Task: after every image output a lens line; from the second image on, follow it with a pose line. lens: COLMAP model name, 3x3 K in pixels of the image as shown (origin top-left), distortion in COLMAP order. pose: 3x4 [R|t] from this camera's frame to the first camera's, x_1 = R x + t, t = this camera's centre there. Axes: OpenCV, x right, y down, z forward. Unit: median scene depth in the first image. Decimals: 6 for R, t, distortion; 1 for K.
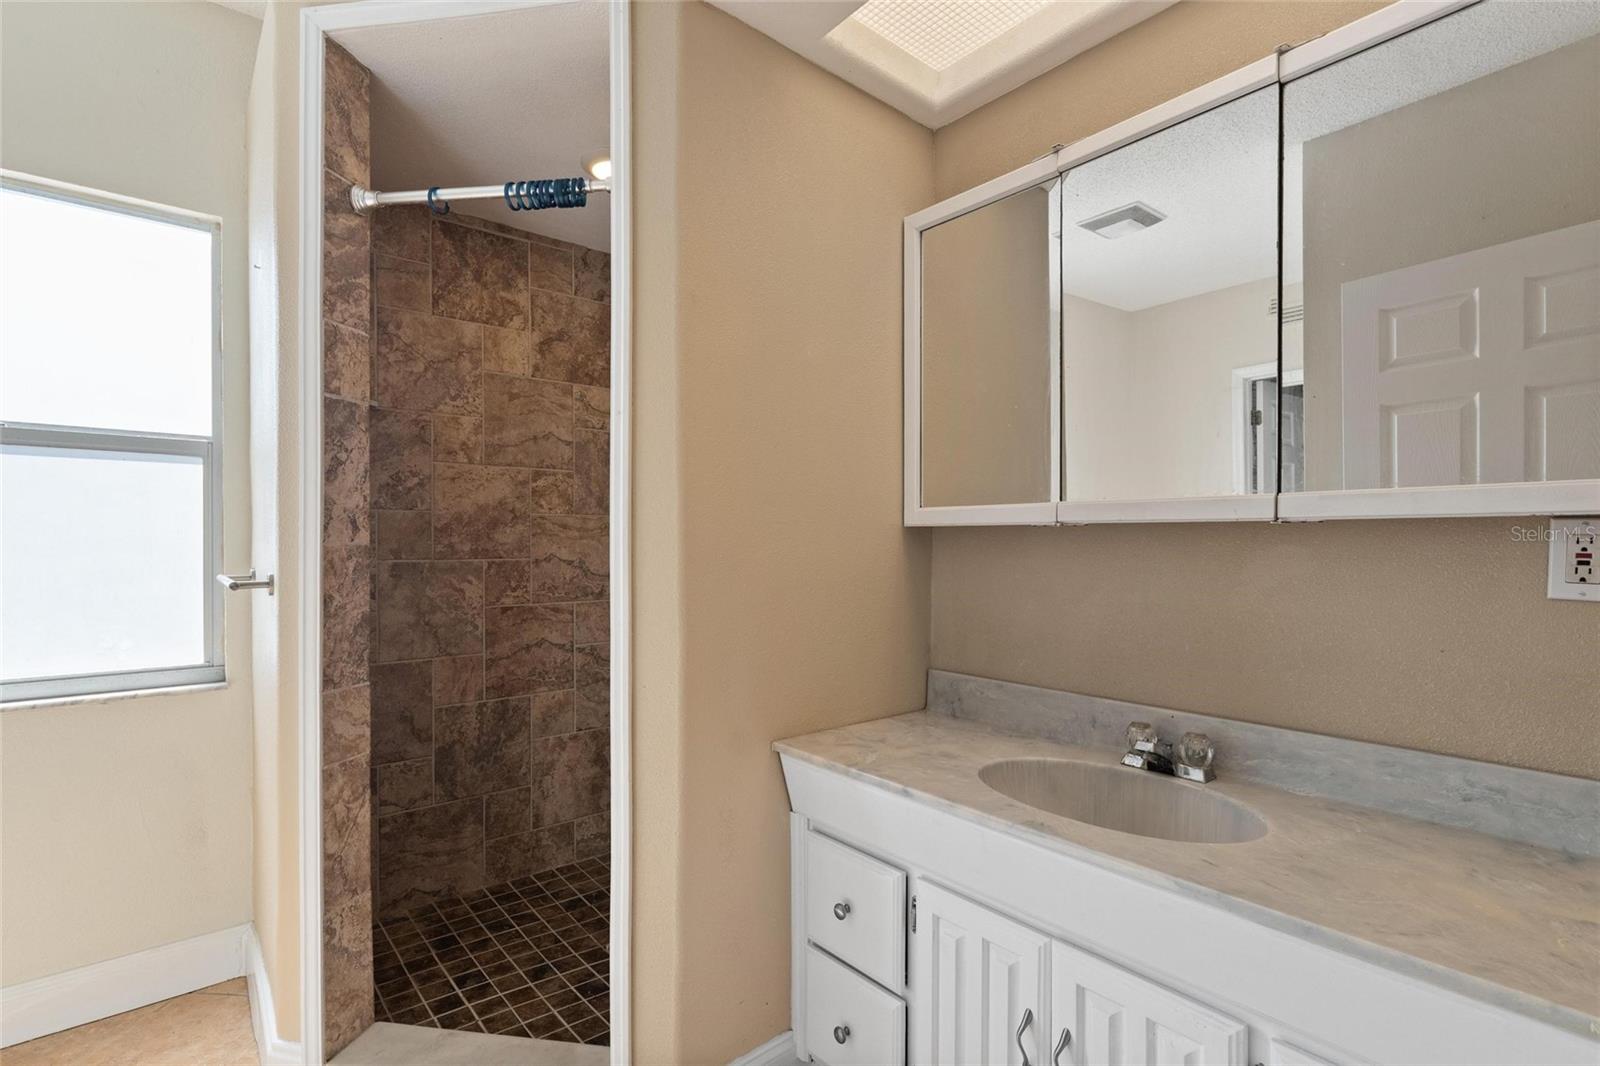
lens RADIAL K [[751.7, 0, 800.0], [0, 751.7, 533.0], [0, 0, 1]] dist [0.002013, 0.000016]
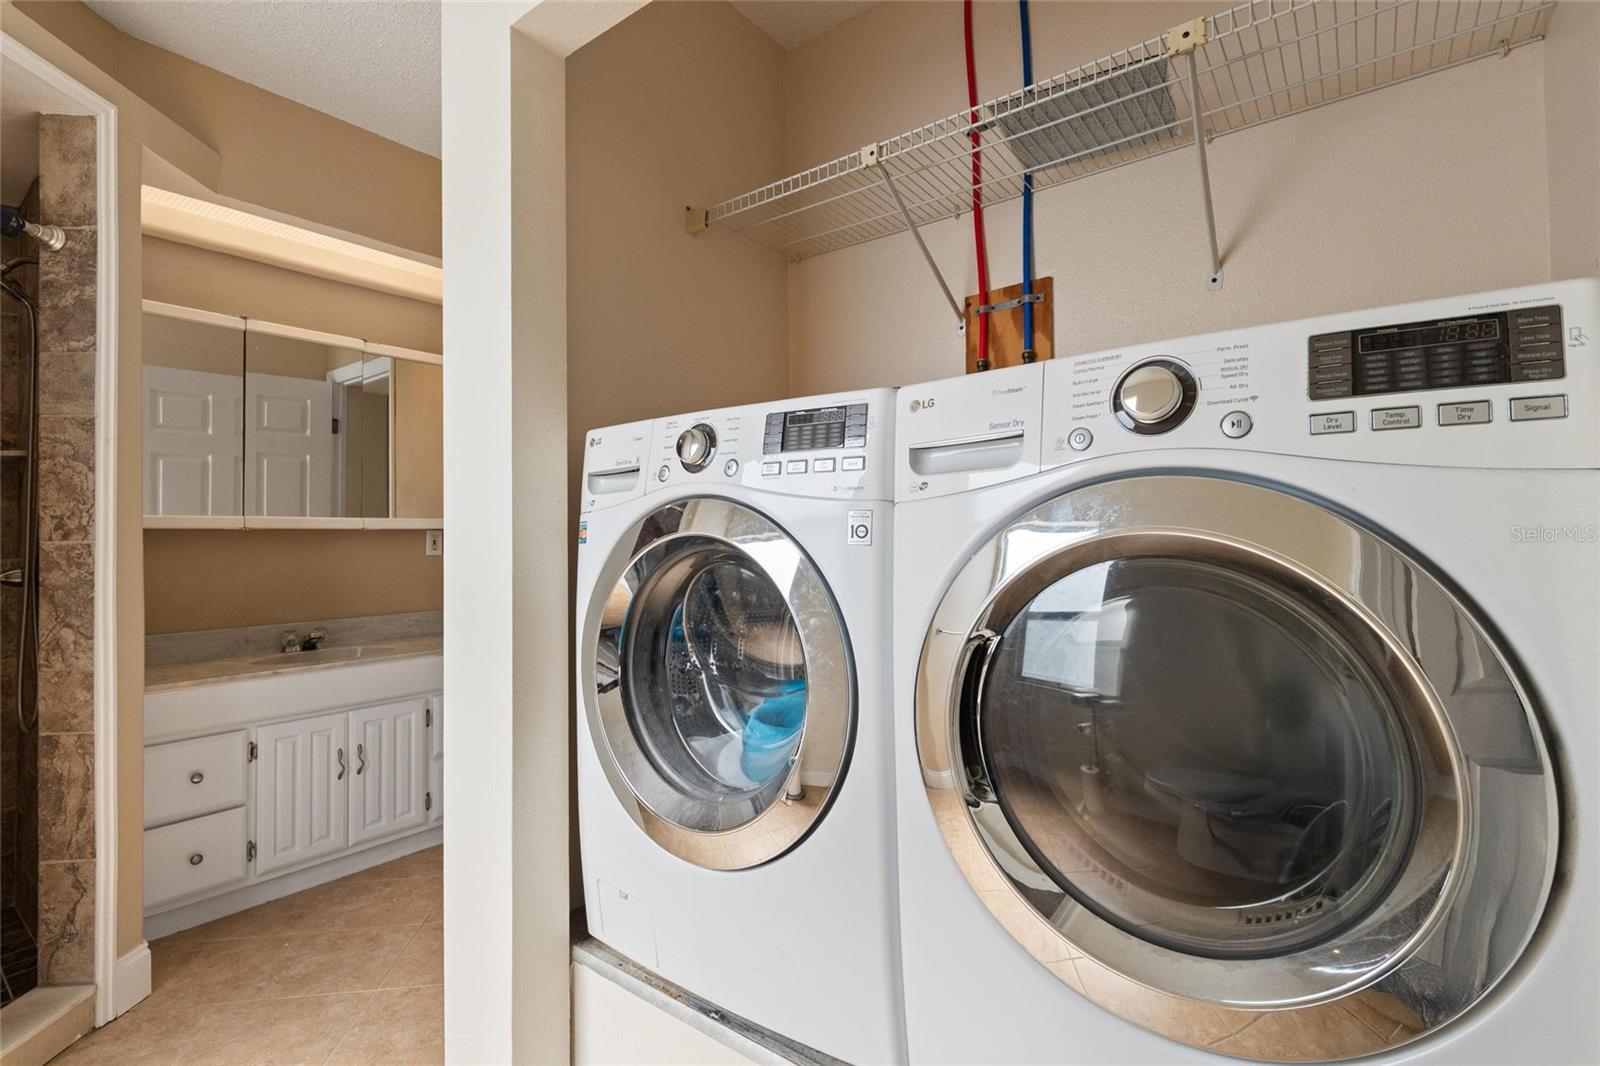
lens RADIAL K [[751.7, 0, 800.0], [0, 751.7, 533.0], [0, 0, 1]] dist [0.002013, 0.000016]
pose [[-0.235372, 0.010421, 0.971850, -1.892546], [0.005156, 0.999942, -0.009474, 0.024919], [-0.971892, 0.002781, -0.235412, 0.179948]]
